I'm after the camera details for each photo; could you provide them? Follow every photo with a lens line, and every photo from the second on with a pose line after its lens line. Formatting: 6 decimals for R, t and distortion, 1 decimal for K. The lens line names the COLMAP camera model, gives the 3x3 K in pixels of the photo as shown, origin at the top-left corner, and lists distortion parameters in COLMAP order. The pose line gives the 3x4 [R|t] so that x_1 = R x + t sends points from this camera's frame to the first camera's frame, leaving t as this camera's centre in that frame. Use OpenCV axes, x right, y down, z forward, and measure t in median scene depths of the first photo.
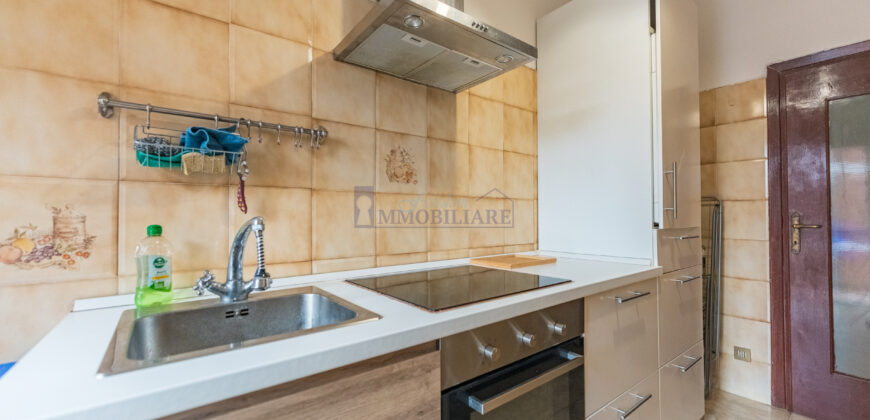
lens RADIAL K [[344.6, 0, 435.9], [0, 344.6, 210.9], [0, 0, 1]] dist [-0.000172, -0.001429]
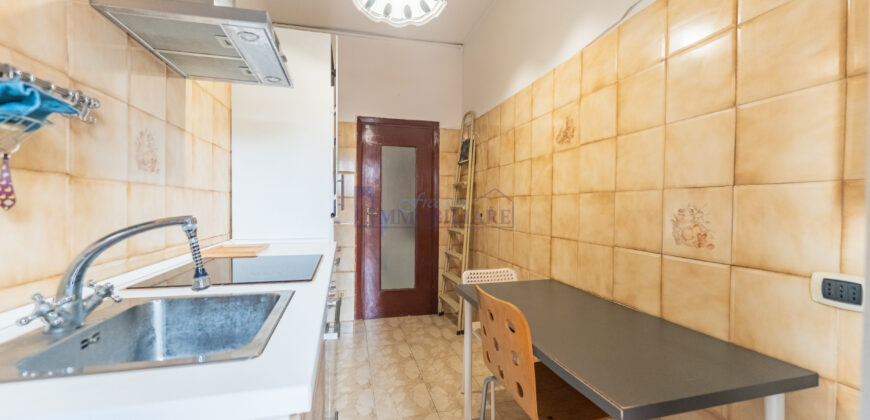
lens RADIAL K [[344.6, 0, 430.2], [0, 344.6, 210.2], [0, 0, 1]] dist [-0.000172, -0.001429]
pose [[0.402396, -0.006211, 0.915445, -0.723372], [-0.026950, 0.999463, 0.018628, -0.022588], [-0.915069, -0.032167, 0.402013, 0.000062]]
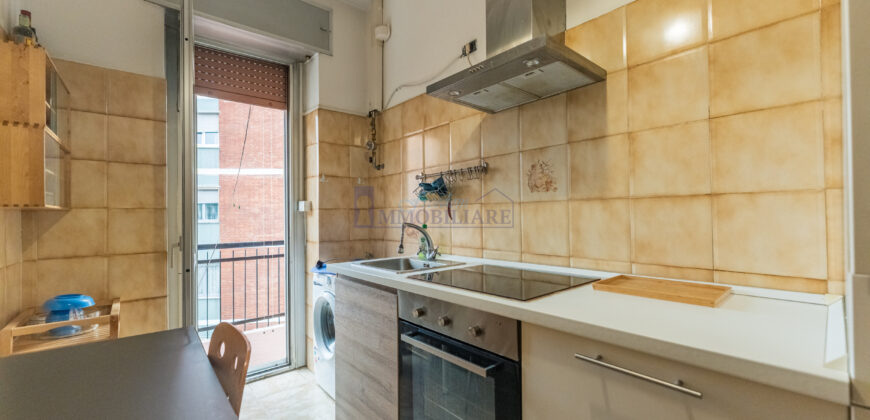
lens RADIAL K [[344.6, 0, 436.6], [0, 344.6, 211.5], [0, 0, 1]] dist [-0.000172, -0.001429]
pose [[0.063698, -0.007155, -0.997944, 1.201548], [0.027723, 0.999601, -0.005397, -0.024498], [0.997584, -0.027322, 0.063871, 0.694635]]
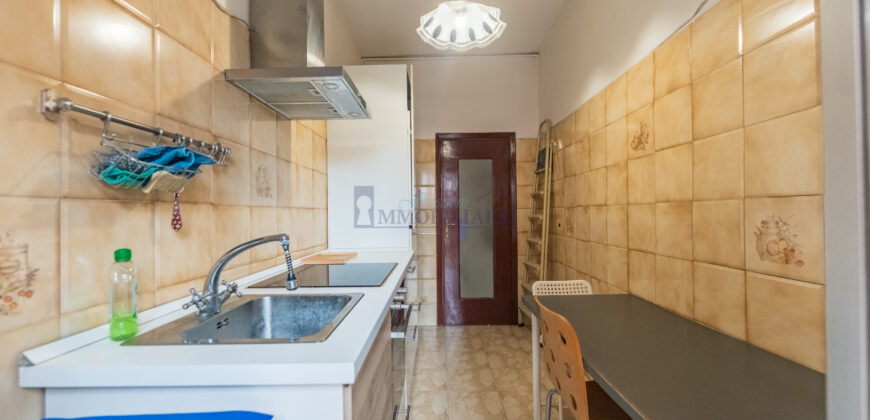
lens RADIAL K [[344.6, 0, 428.7], [0, 344.6, 210.2], [0, 0, 1]] dist [-0.000172, -0.001429]
pose [[0.627610, 0.003986, 0.778518, -0.756325], [-0.005389, 0.999985, -0.000776, -0.047666], [-0.778509, -0.003709, 0.627622, -0.143055]]
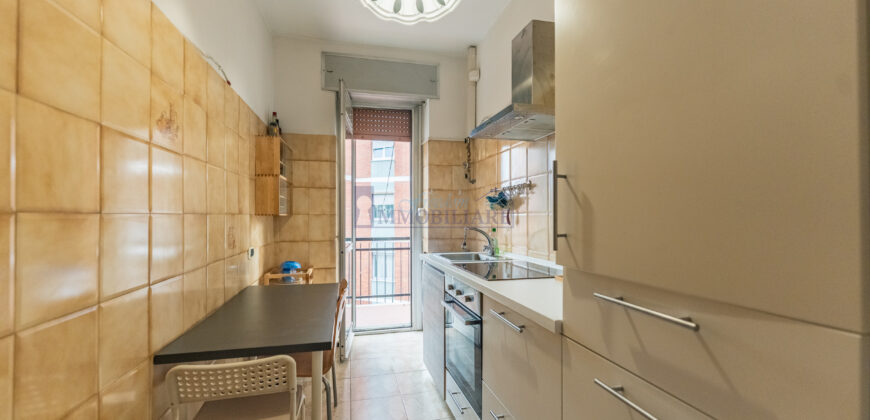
lens RADIAL K [[344.6, 0, 437.6], [0, 344.6, 213.6], [0, 0, 1]] dist [-0.000172, -0.001429]
pose [[-0.384108, -0.002525, -0.923285, 1.666610], [0.017555, 0.999796, -0.010038, -0.048821], [0.923121, -0.020064, -0.383985, 1.286891]]
